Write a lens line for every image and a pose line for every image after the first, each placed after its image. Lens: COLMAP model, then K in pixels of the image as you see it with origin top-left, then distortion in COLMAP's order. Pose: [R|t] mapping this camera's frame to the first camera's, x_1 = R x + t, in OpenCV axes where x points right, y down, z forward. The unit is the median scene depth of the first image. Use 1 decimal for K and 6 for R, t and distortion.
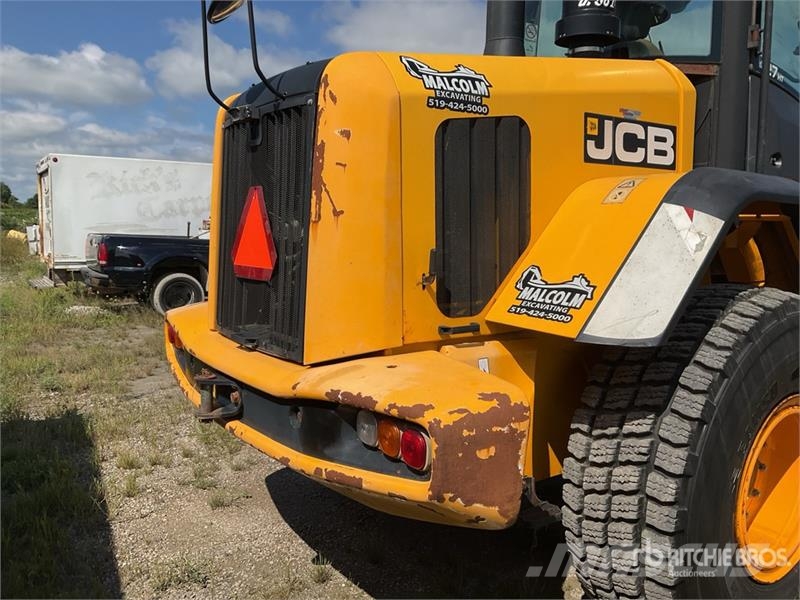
lens RADIAL K [[657.3, 0, 390.6], [0, 657.3, 301.2], [0, 0, 1]] dist [0.064987, -0.112993]
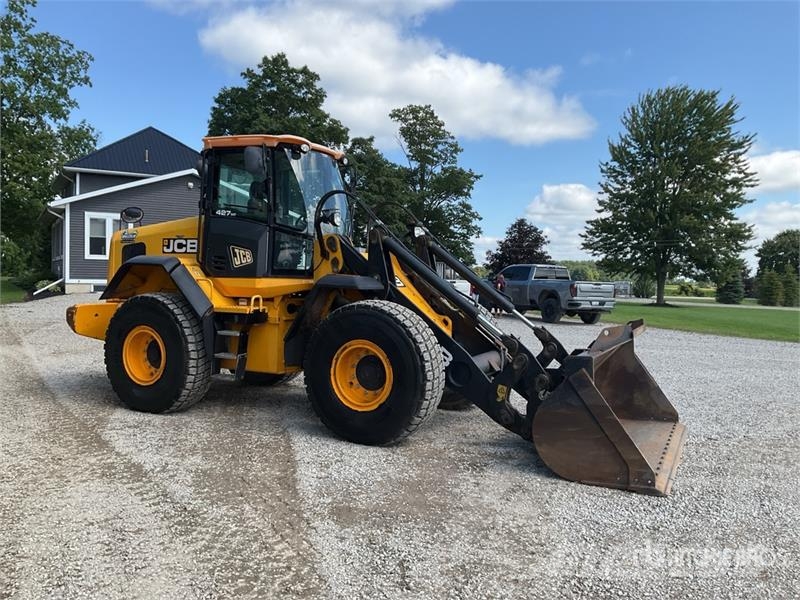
lens RADIAL K [[657.3, 0, 390.6], [0, 657.3, 301.2], [0, 0, 1]] dist [0.064987, -0.112993]
pose [[0.463011, 0.043075, -0.885305, 3.639661], [-0.123112, 0.992262, -0.016107, -0.060839], [0.877761, 0.116449, 0.464732, 0.490204]]
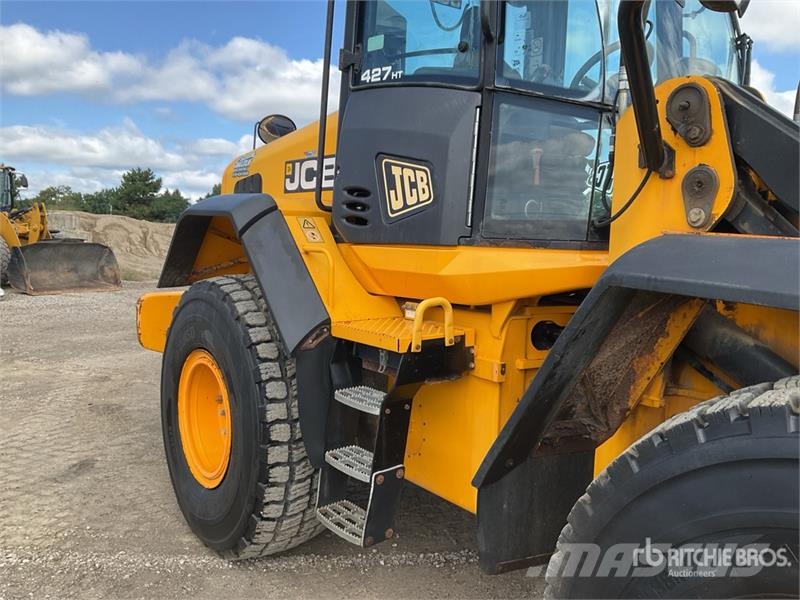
lens RADIAL K [[681.2, 0, 400.0], [0, 681.2, 300.0], [0, 0, 1]] dist [0.090551, -0.178806]
pose [[0.044883, 0.081527, -0.995660, 1.862518], [-0.150596, 0.985827, 0.073933, -0.122642], [0.987576, 0.146624, 0.056524, 1.189635]]
